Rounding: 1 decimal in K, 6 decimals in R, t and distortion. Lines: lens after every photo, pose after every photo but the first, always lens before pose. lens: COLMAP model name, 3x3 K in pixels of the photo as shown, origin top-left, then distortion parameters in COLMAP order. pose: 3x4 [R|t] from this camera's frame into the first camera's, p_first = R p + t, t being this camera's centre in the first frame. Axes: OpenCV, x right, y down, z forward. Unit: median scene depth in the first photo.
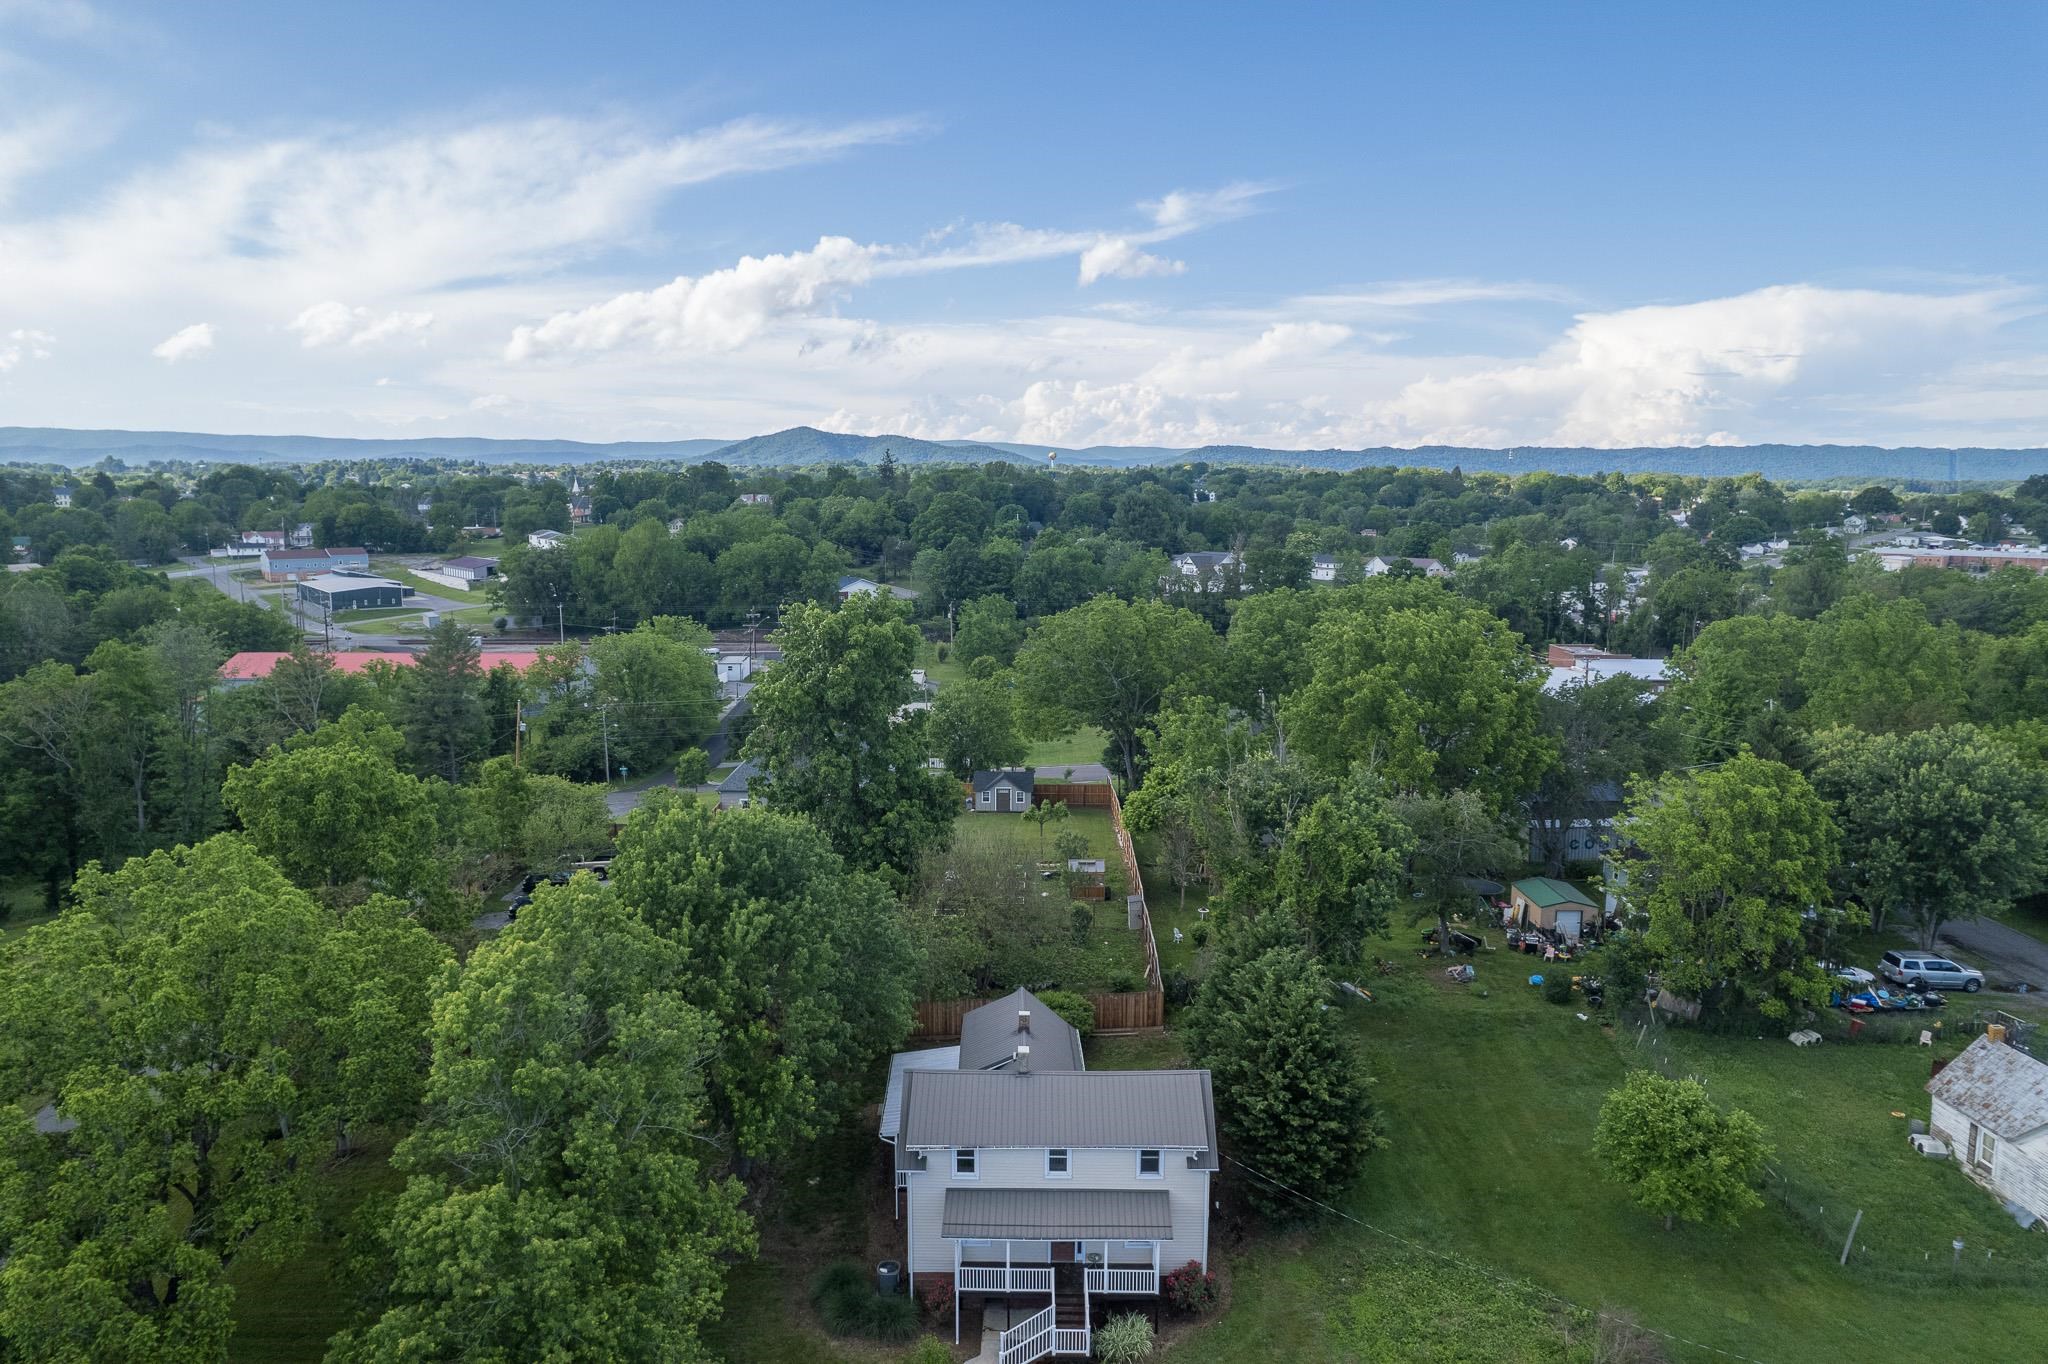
lens RADIAL K [[1286.9, 0, 1024.0], [0, 1286.9, 682.0], [0, 0, 1]] dist [-0.081712, 0.002304]
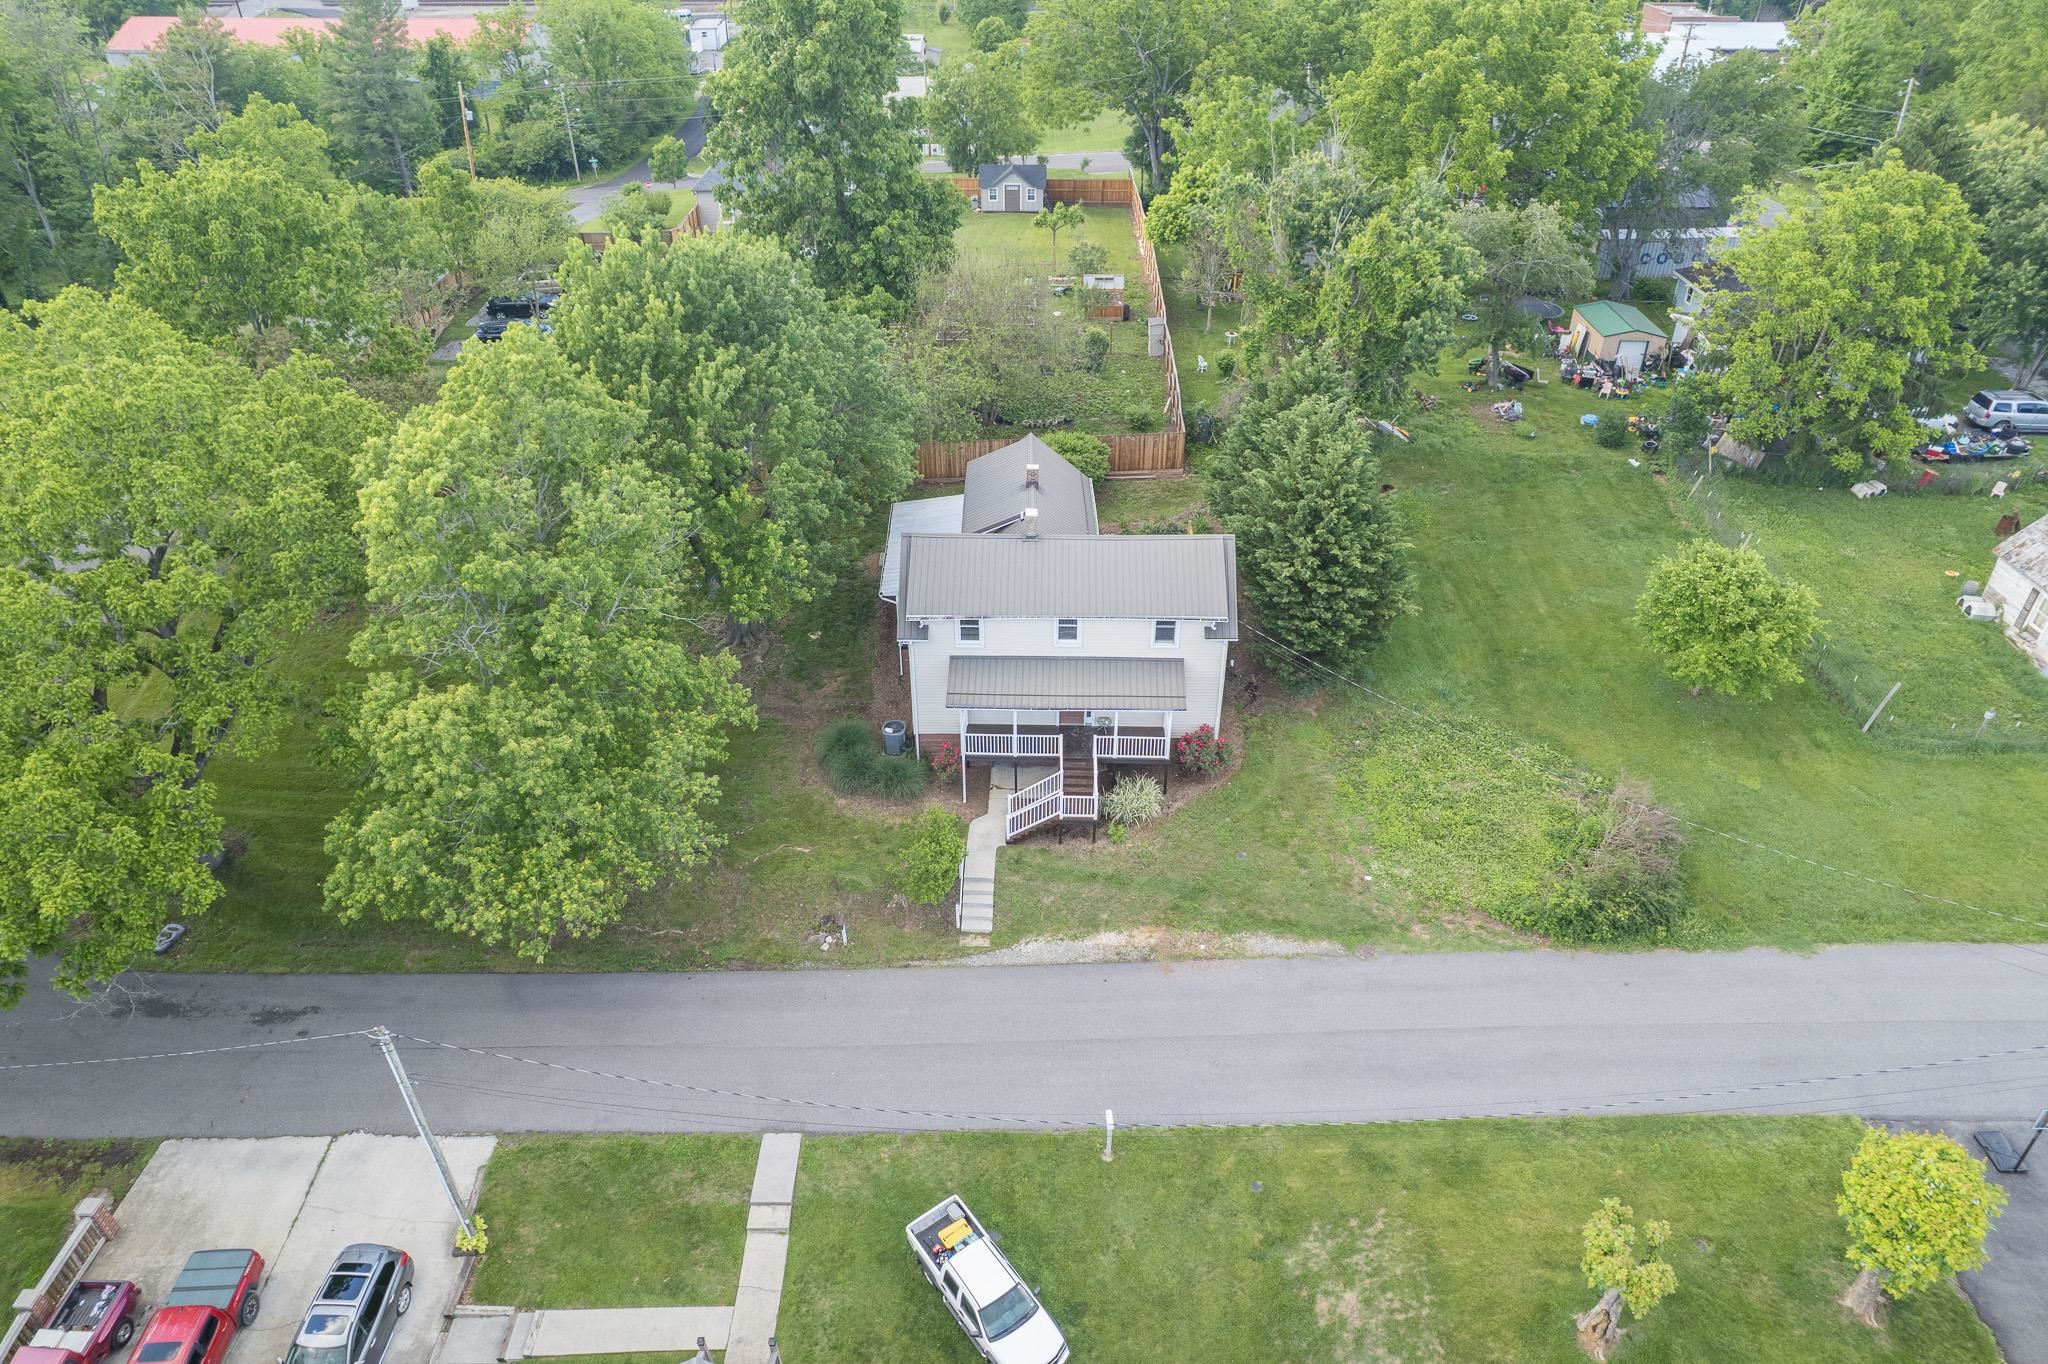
lens RADIAL K [[1289.3, 0, 1024.0], [0, 1289.3, 682.0], [0, 0, 1]] dist [-0.083626, 0.064294]
pose [[0.999946, 0.001437, -0.010316, 0.003658], [0.003368, 0.892623, 0.450792, -0.016895], [0.009856, -0.450802, 0.892569, 0.112802]]
